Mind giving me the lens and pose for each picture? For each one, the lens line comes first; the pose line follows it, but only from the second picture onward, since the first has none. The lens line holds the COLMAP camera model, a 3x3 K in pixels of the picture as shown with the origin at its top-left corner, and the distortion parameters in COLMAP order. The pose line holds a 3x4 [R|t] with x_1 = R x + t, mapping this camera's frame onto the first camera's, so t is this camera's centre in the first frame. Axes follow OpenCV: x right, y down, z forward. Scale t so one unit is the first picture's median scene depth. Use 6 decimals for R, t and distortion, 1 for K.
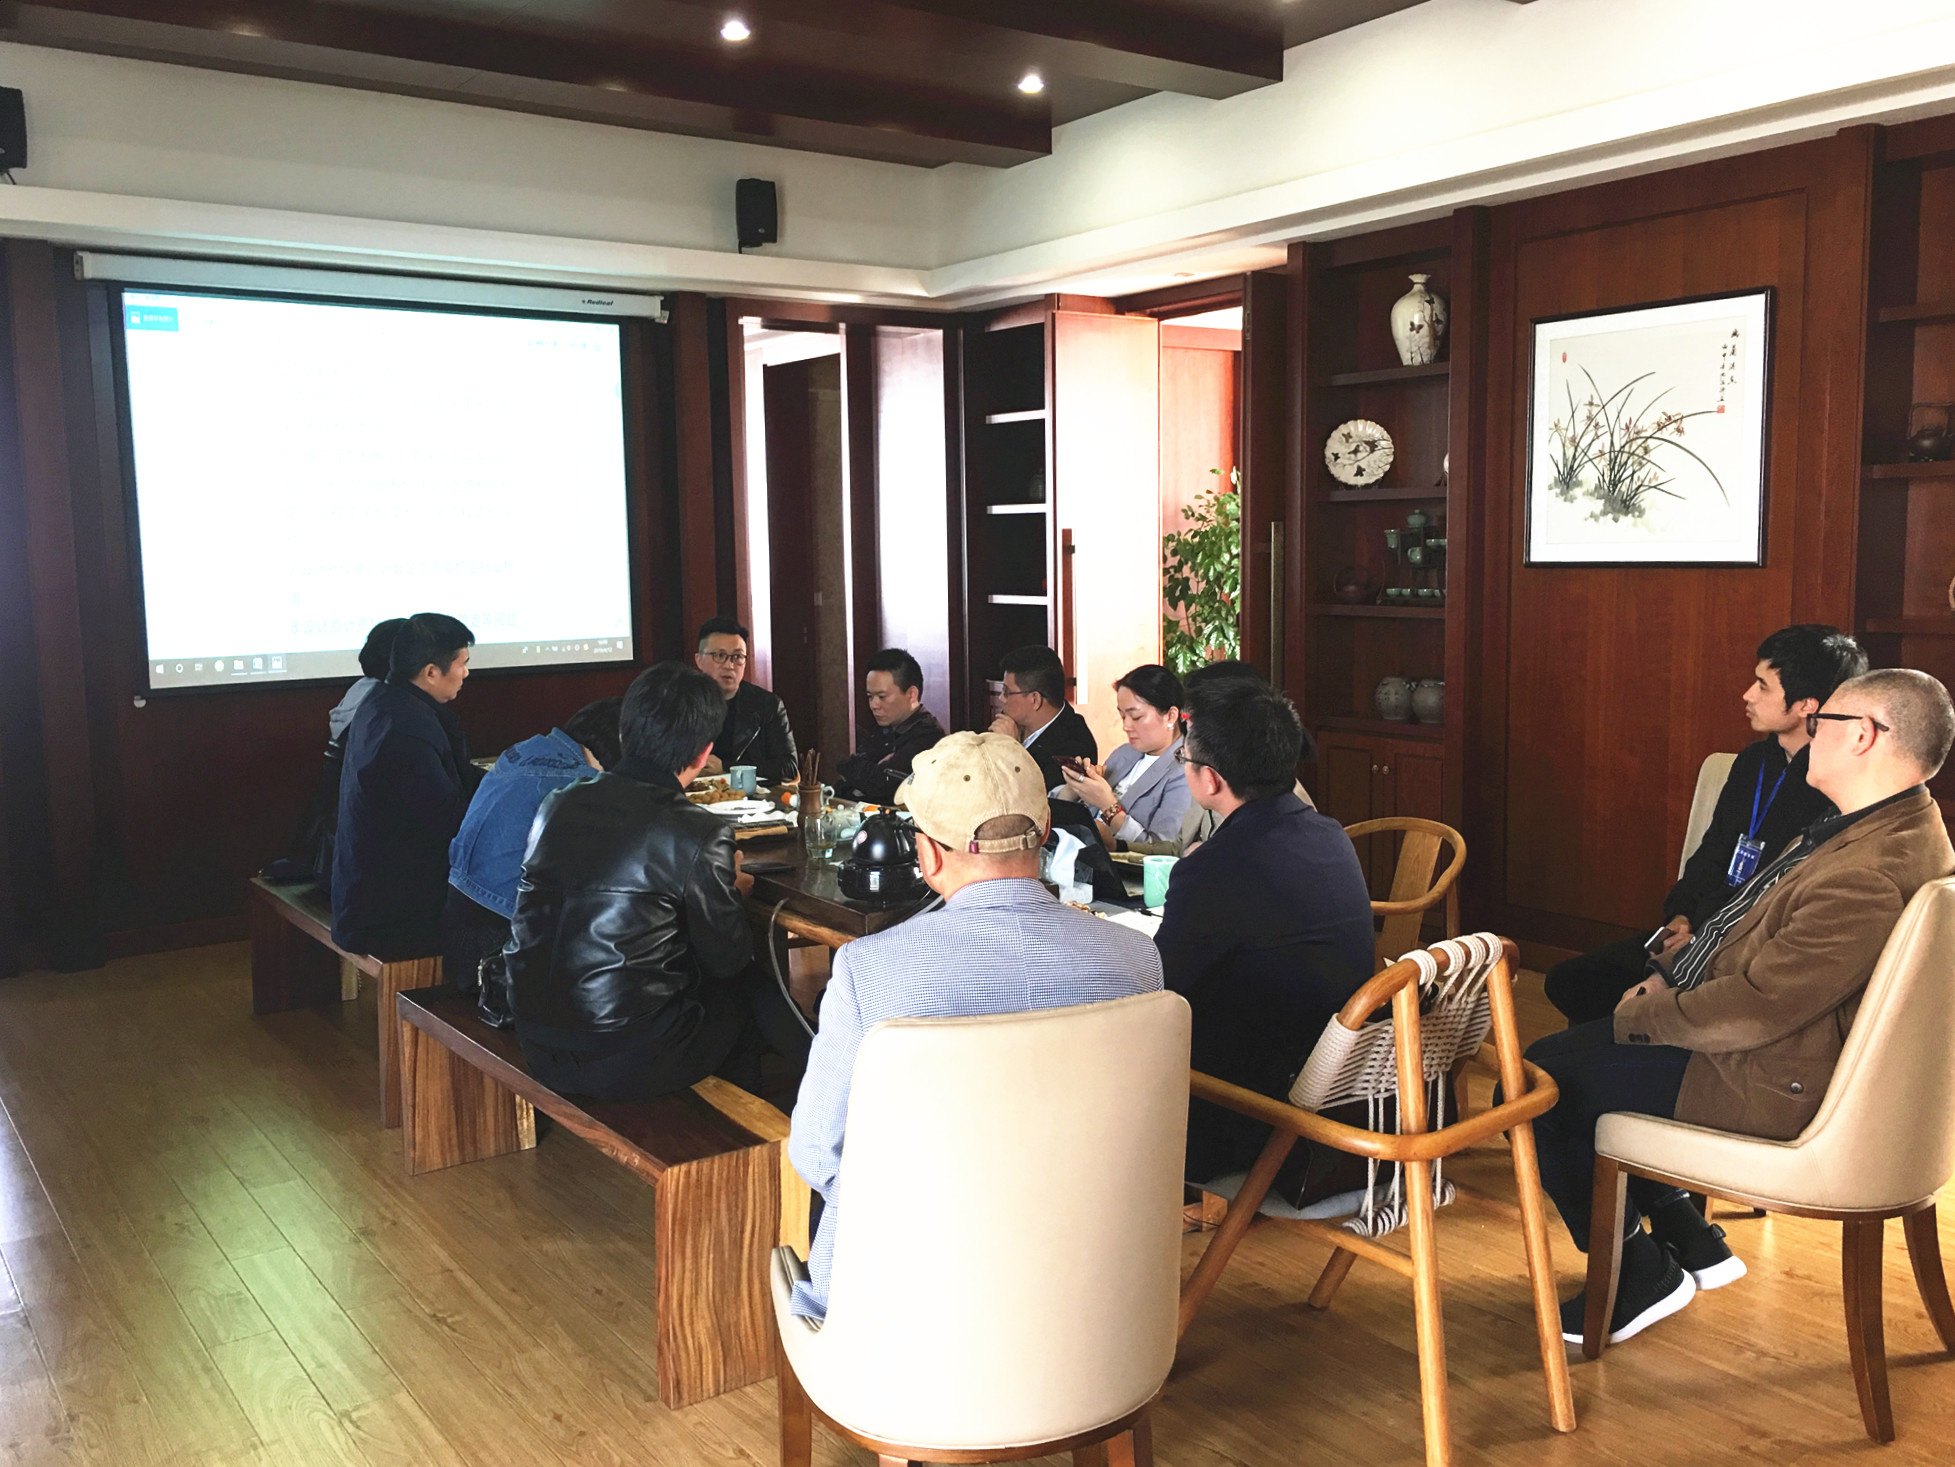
lens RADIAL K [[1694.9, 0, 977.0], [0, 1694.9, 730.9], [0, 0, 1]] dist [0.038940, -0.001377]
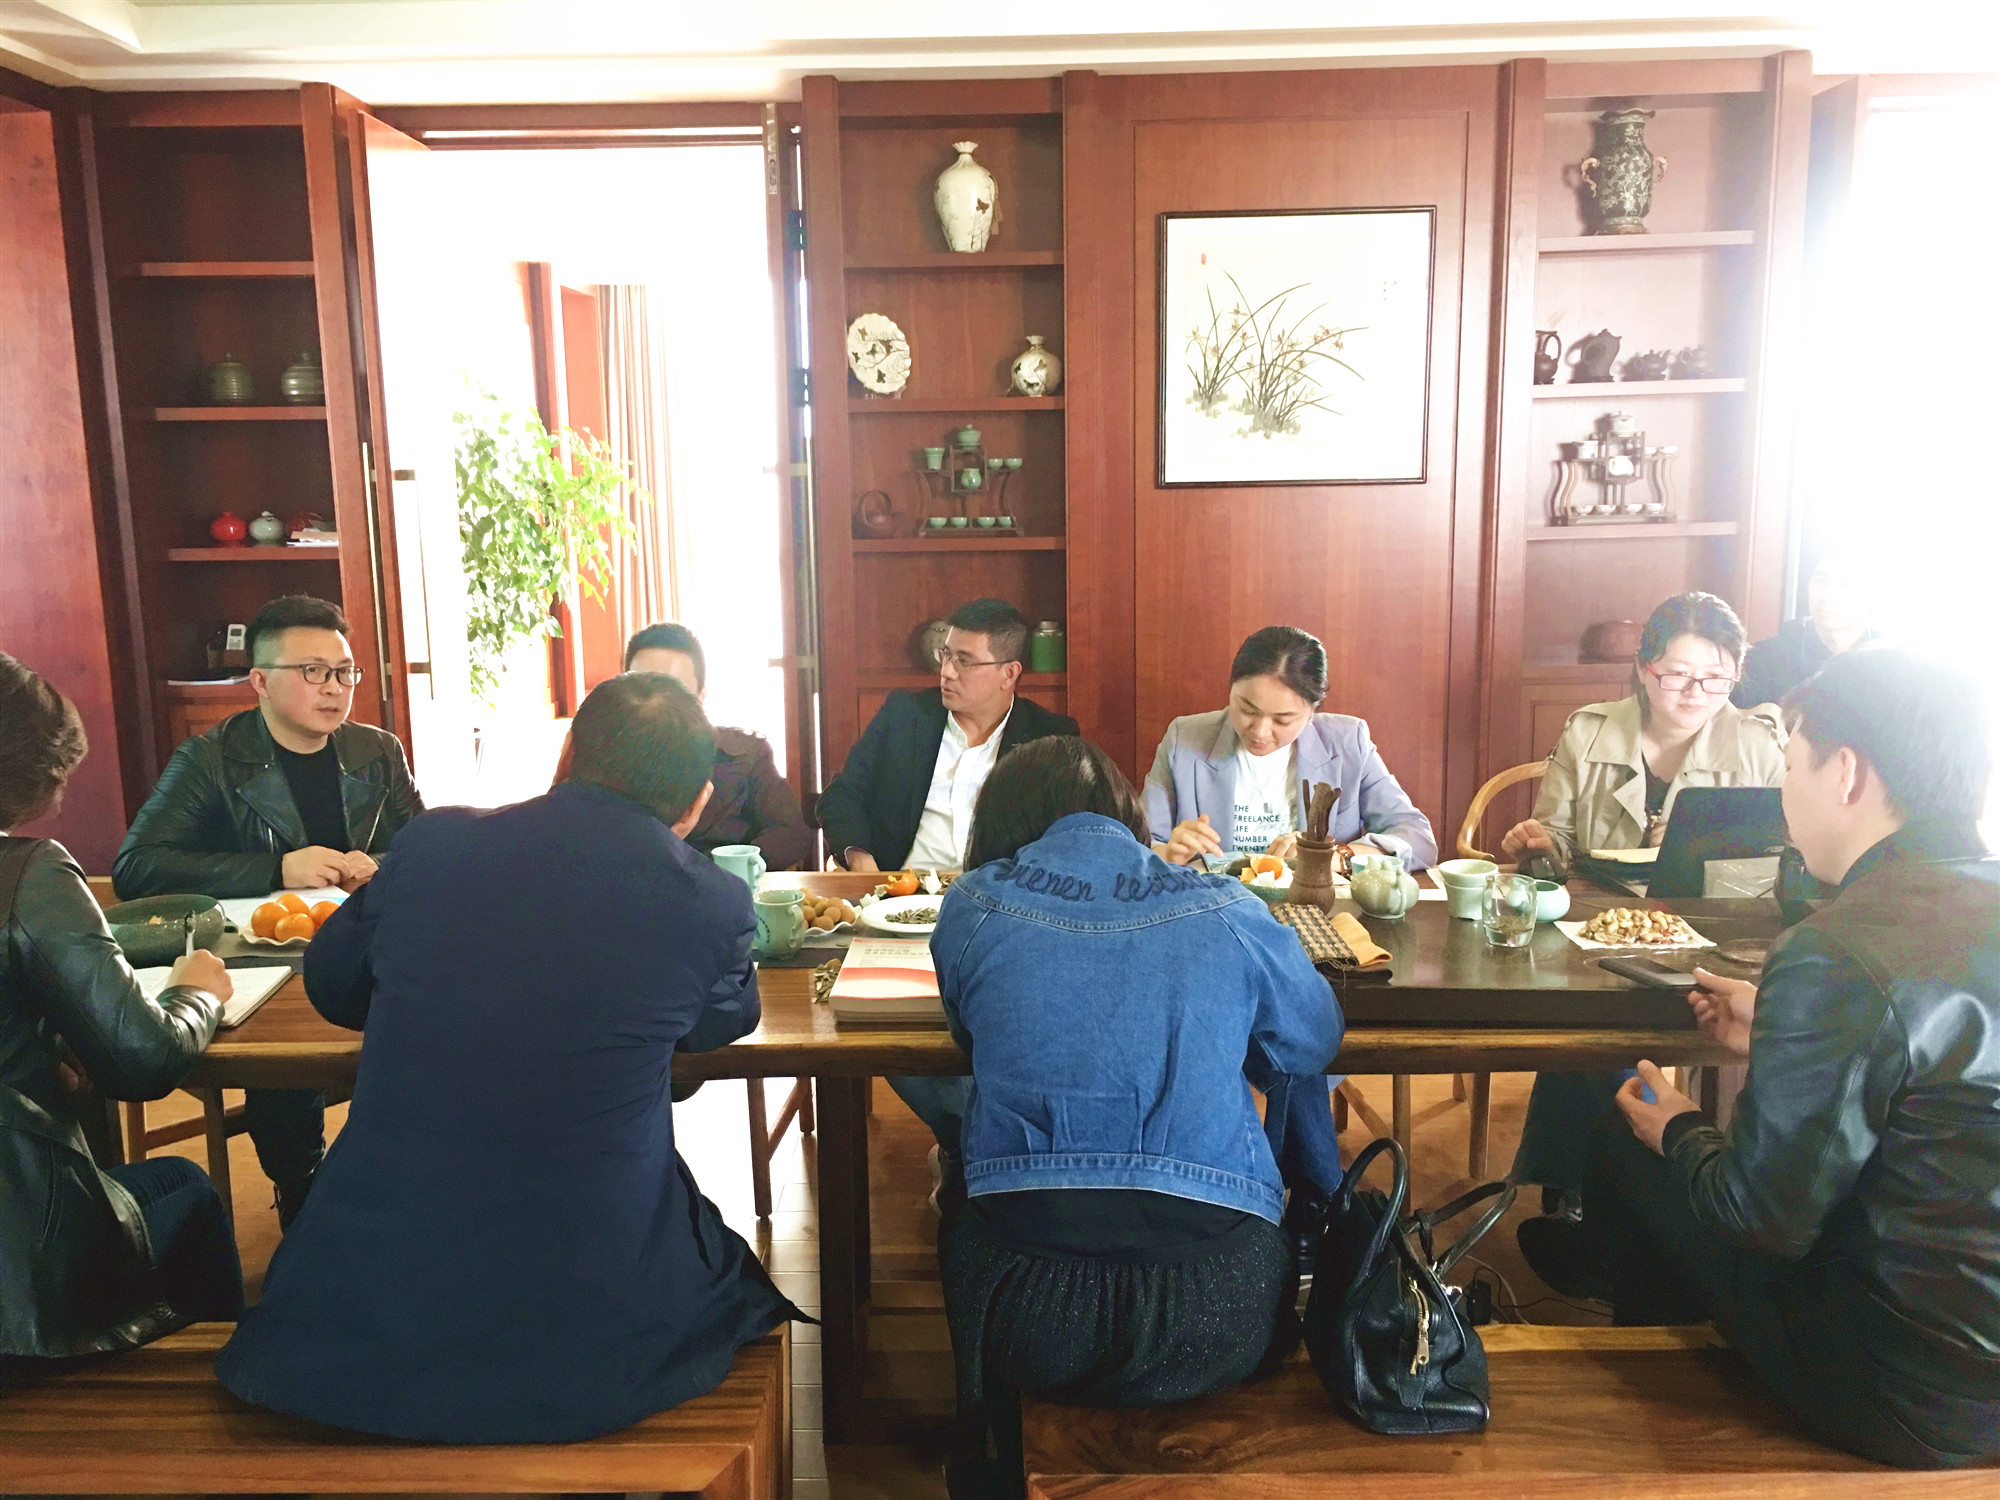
lens RADIAL K [[1733.9, 0, 999.7], [0, 1733.9, 750.1], [0, 0, 1]] dist [0.038940, -0.001377]
pose [[0.598402, -0.137552, 0.789300, -0.498528], [0.097866, 0.990324, 0.098388, -0.058543], [-0.795196, 0.018370, 0.606074, 0.517396]]
